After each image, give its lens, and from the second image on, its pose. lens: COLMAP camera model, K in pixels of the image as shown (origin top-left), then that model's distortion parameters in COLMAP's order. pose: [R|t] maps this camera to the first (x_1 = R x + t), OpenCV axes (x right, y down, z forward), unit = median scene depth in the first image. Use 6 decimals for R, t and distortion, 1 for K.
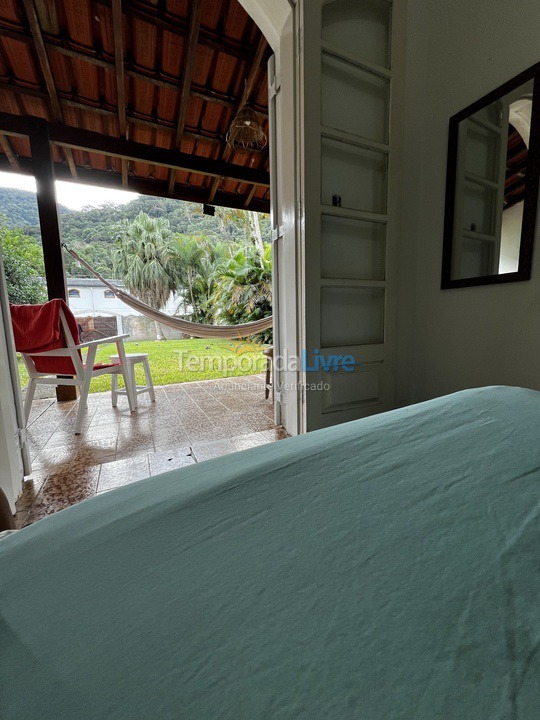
lens RADIAL K [[286.3, 0, 270.4], [0, 286.3, 361.3], [0, 0, 1]] dist [-0.001315, 0.000050]
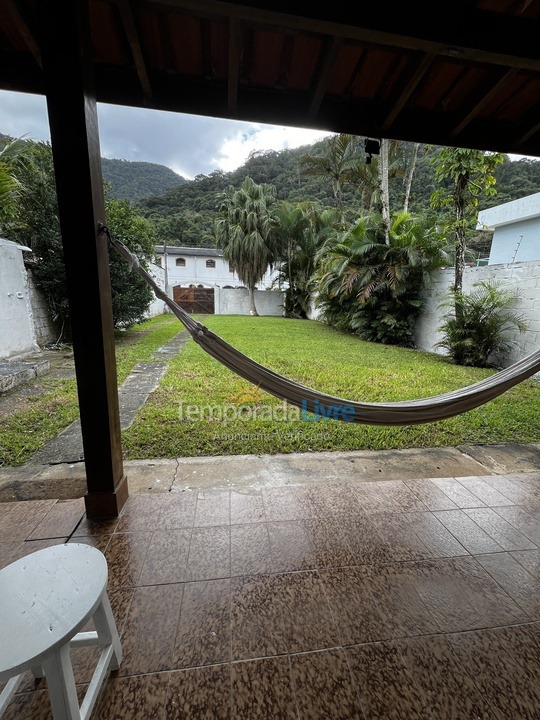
lens RADIAL K [[286.3, 0, 268.3], [0, 286.3, 358.5], [0, 0, 1]] dist [-0.001315, 0.000050]
pose [[0.948997, 0.129422, -0.287498, -0.042924], [-0.103416, 0.989193, 0.103936, -0.042411], [0.297843, -0.068903, 0.952125, 0.093373]]
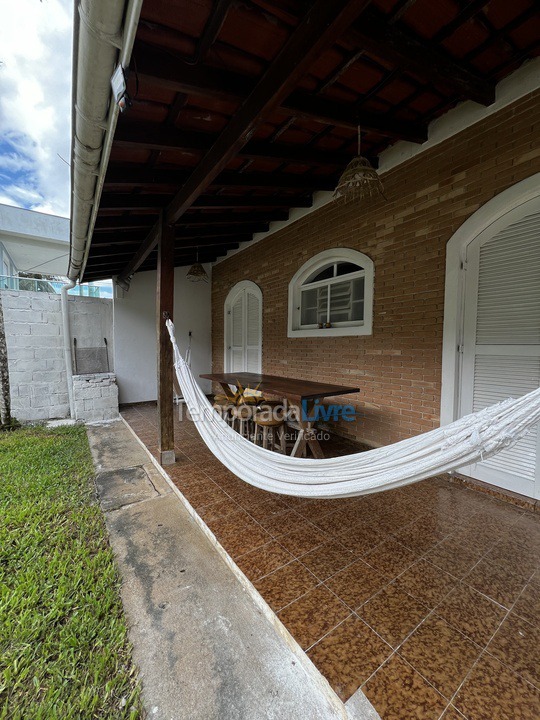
lens RADIAL K [[286.3, 0, 270.4], [0, 286.3, 360.5], [0, 0, 1]] dist [-0.001315, 0.000050]
pose [[-0.160392, -0.024577, 0.986747, -0.157212], [0.123379, 0.991350, 0.044746, -0.057945], [-0.979312, 0.128921, -0.155973, 0.257995]]
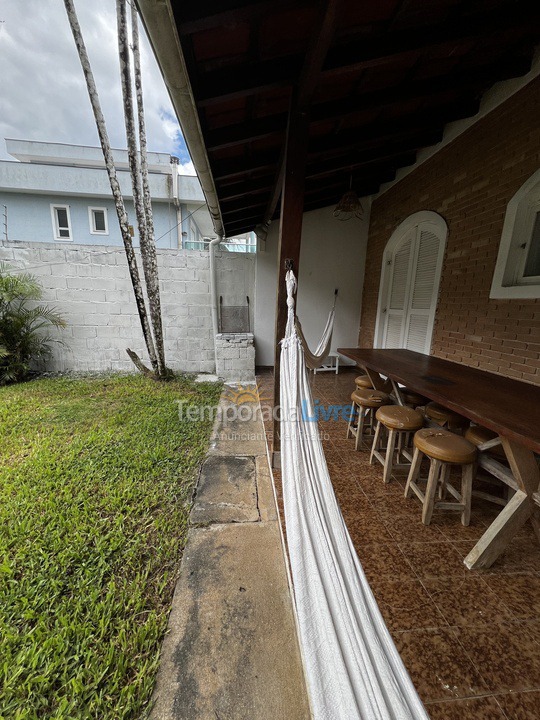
lens RADIAL K [[286.3, 0, 269.5], [0, 286.3, 362.6], [0, 0, 1]] dist [-0.001315, 0.000050]
pose [[0.348753, -0.159931, 0.923468, -0.065783], [0.081879, 0.986764, 0.139971, -0.064225], [-0.933631, 0.026798, 0.357232, 0.255864]]
